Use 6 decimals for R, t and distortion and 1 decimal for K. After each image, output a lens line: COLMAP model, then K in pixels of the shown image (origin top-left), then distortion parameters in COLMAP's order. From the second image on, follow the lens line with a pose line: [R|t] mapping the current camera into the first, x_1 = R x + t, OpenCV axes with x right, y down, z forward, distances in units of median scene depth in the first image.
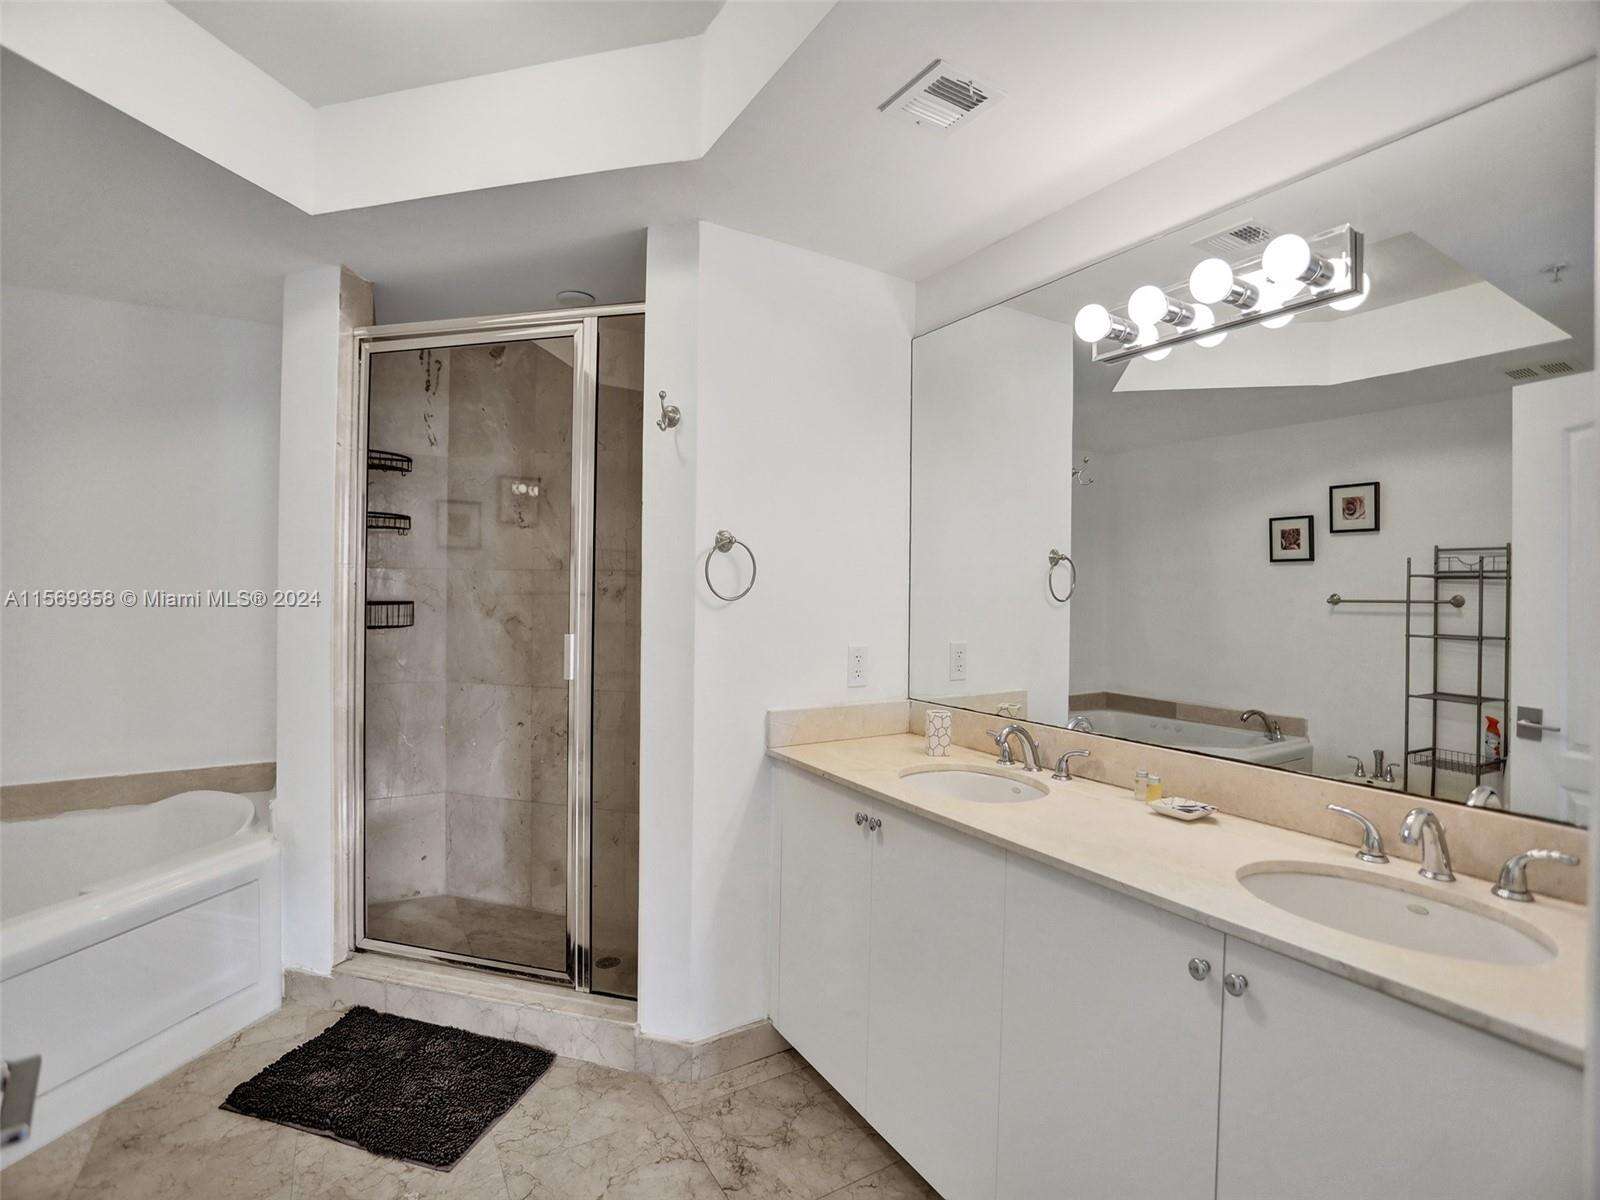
lens RADIAL K [[760.3, 0, 805.2], [0, 760.3, 596.8], [0, 0, 1]] dist [-0.042722, 0.014198]
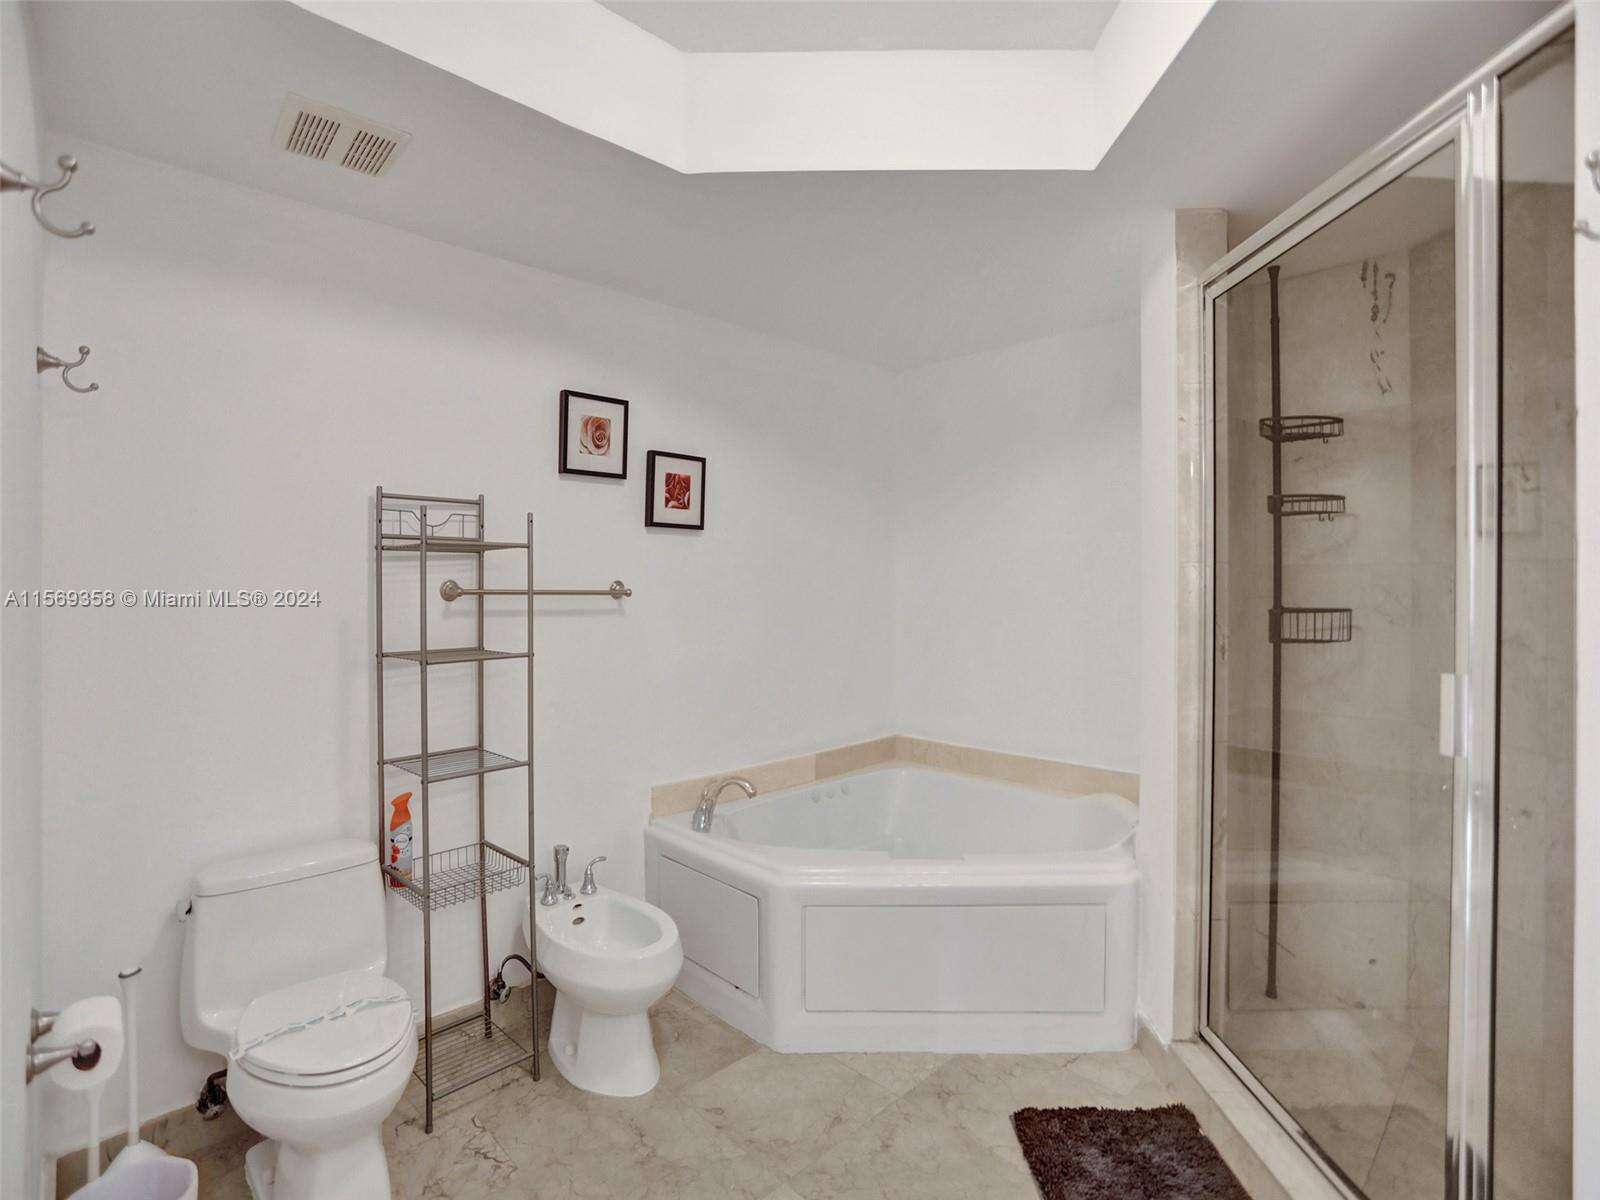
lens RADIAL K [[760.3, 0, 805.2], [0, 760.3, 596.8], [0, 0, 1]] dist [-0.042722, 0.014198]
pose [[0.213850, -0.012489, -0.976787, 0.105807], [-0.001985, 0.999911, -0.013219, 0.006454], [0.976864, 0.004766, 0.213806, 0.406091]]
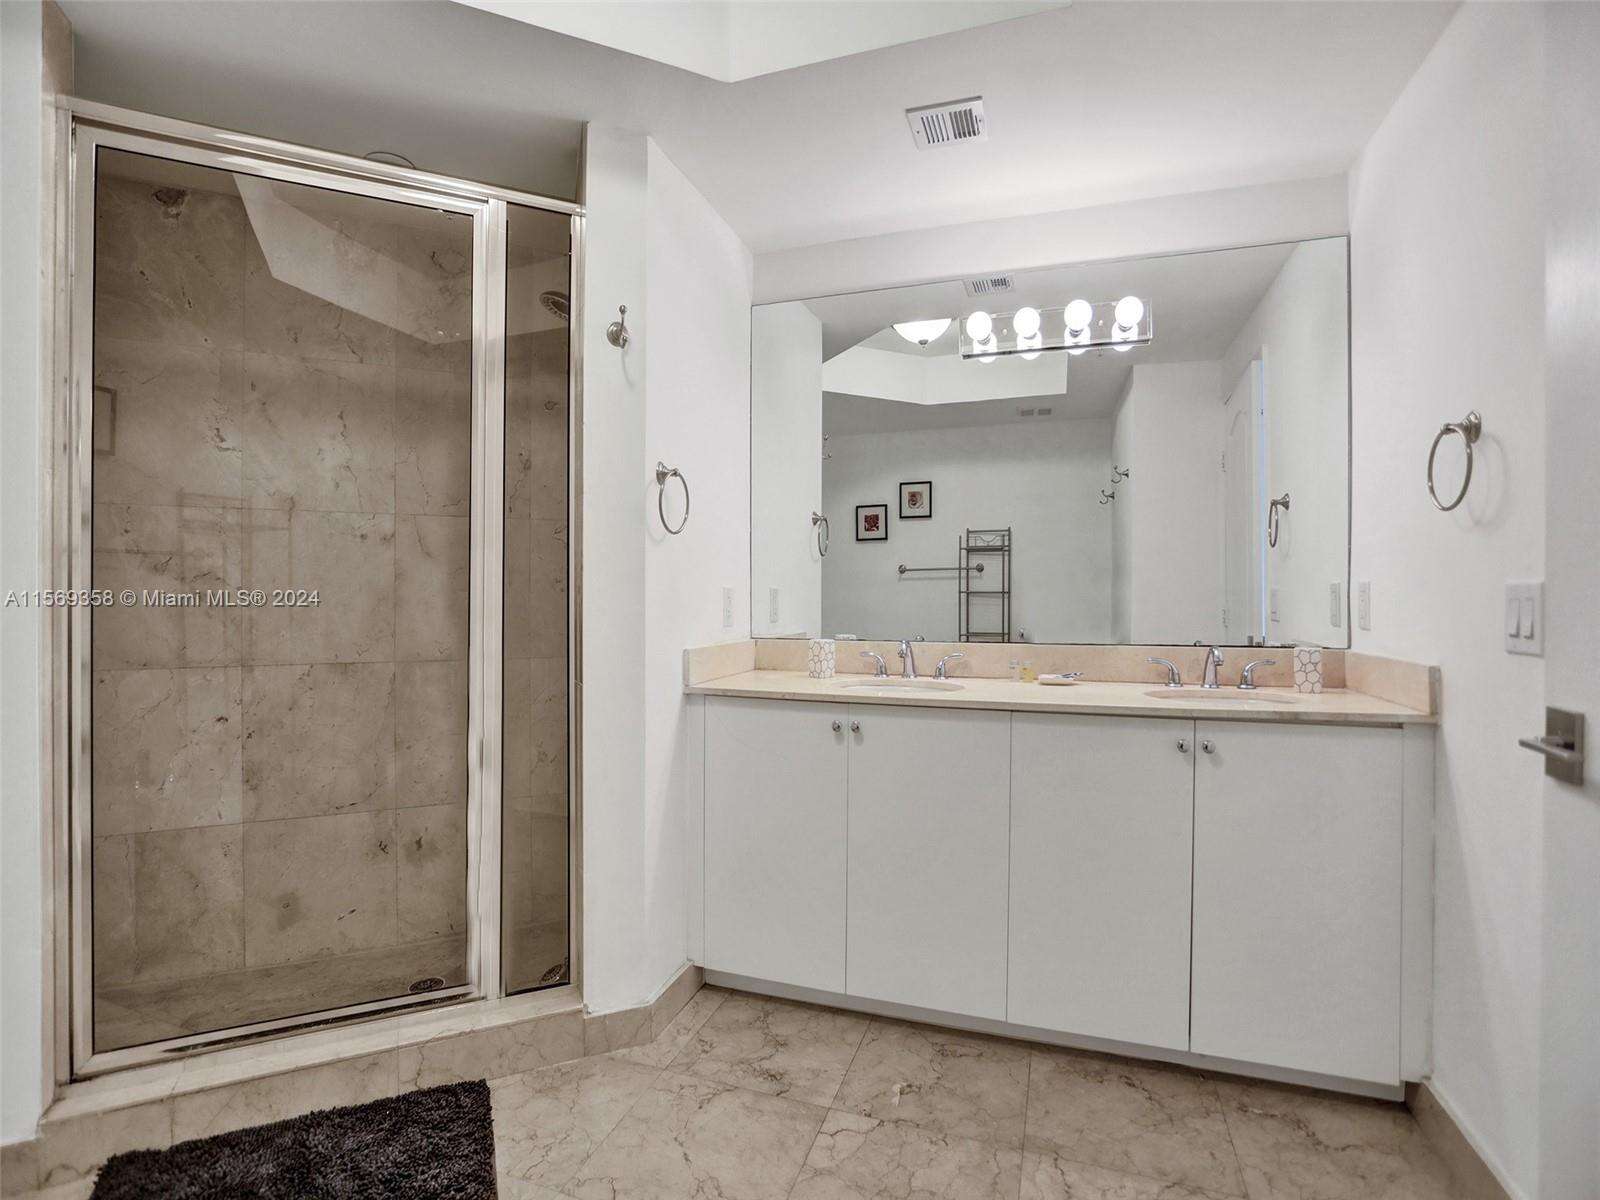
lens RADIAL K [[765.2, 0, 799.5], [0, 765.2, 594.6], [0, 0, 1]] dist [-0.038171, 0.014842]
pose [[0.777720, -0.017776, 0.628360, -0.515901], [0.018955, 0.999809, 0.004824, 0.070915], [-0.628325, 0.008159, 0.777908, 0.116142]]
